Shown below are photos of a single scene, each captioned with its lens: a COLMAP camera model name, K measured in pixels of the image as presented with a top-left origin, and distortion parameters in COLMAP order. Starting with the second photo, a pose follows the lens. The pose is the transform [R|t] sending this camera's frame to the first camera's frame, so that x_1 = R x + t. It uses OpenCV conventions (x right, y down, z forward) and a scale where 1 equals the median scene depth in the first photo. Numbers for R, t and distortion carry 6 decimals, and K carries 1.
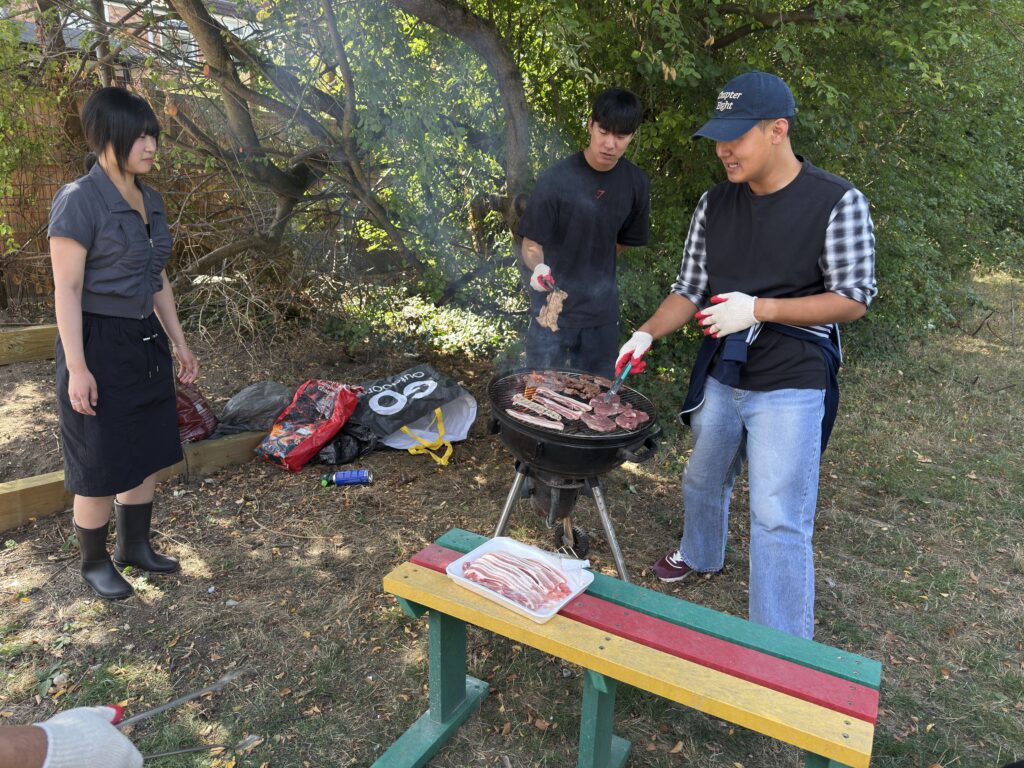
lens RADIAL K [[701.3, 0, 512.0], [0, 701.3, 384.0], [0, 0, 1]] dist [0.038616, -0.051795]
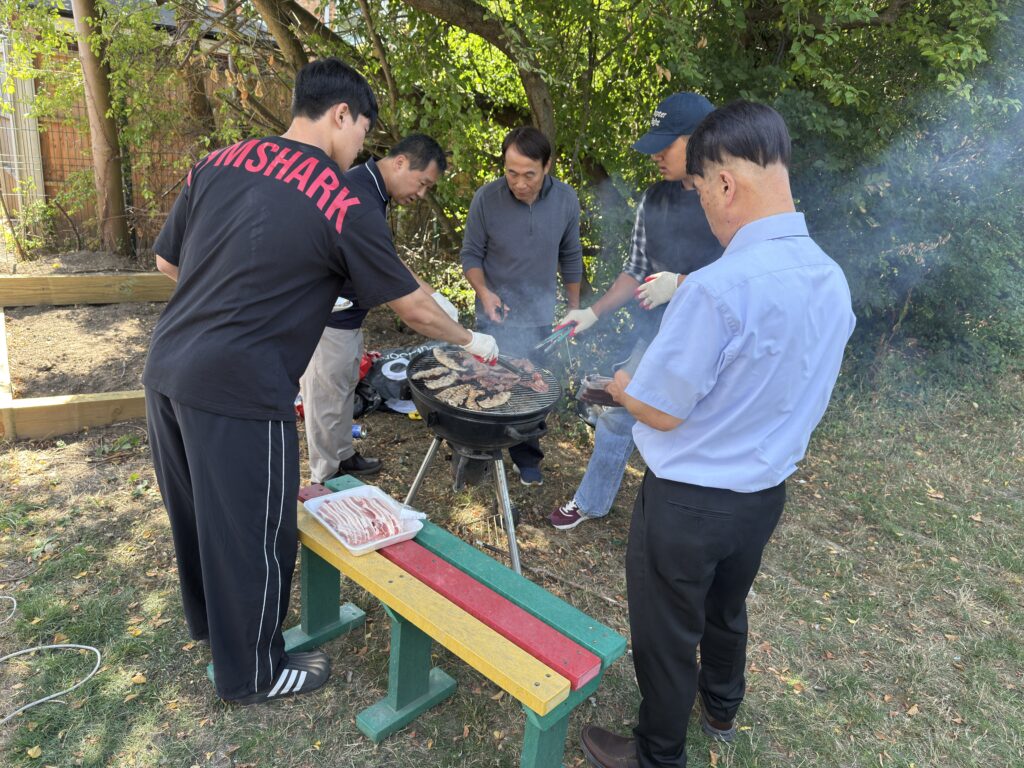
lens RADIAL K [[701.3, 0, 512.0], [0, 701.3, 384.0], [0, 0, 1]] dist [0.038616, -0.051795]
pose [[0.972890, 0.118586, -0.198551, 0.285987], [-0.114979, 0.992926, 0.029642, -0.005183], [0.200661, -0.006009, 0.979642, -0.053095]]
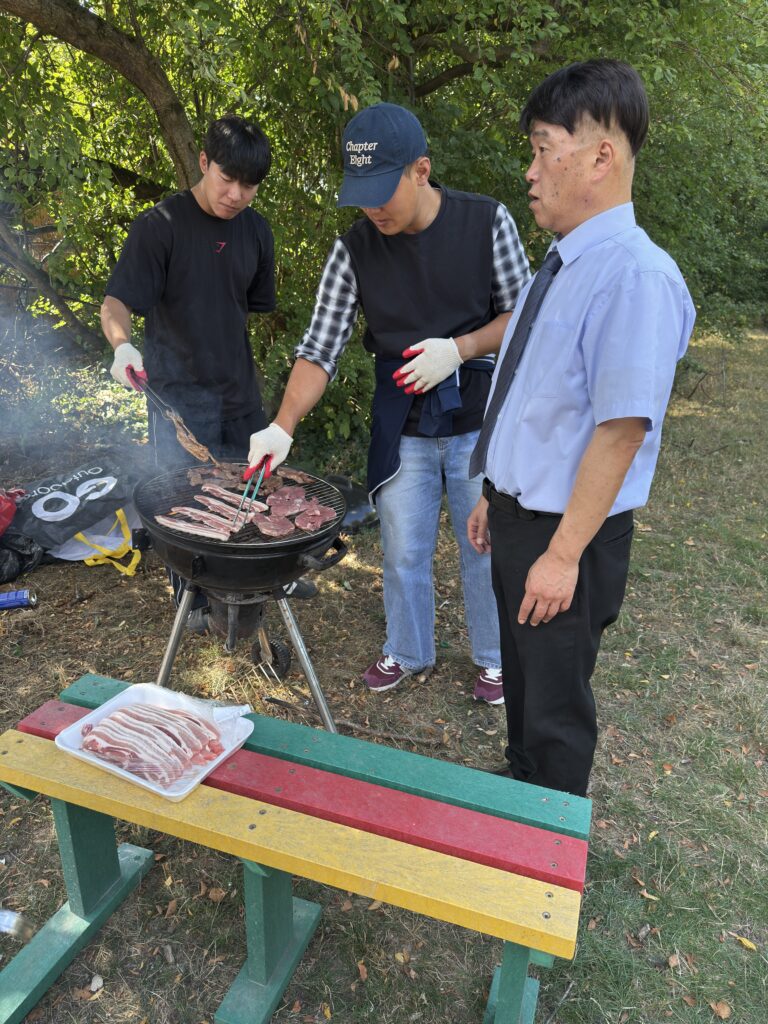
lens RADIAL K [[706.3, 0, 370.0], [0, 706.3, 509.5], [0, 0, 1]] dist [0.045944, -0.095162]
pose [[0.986517, -0.063847, 0.150689, 0.088863], [0.053937, 0.996160, 0.068965, -0.011485], [-0.154514, -0.059908, 0.986173, 0.129635]]
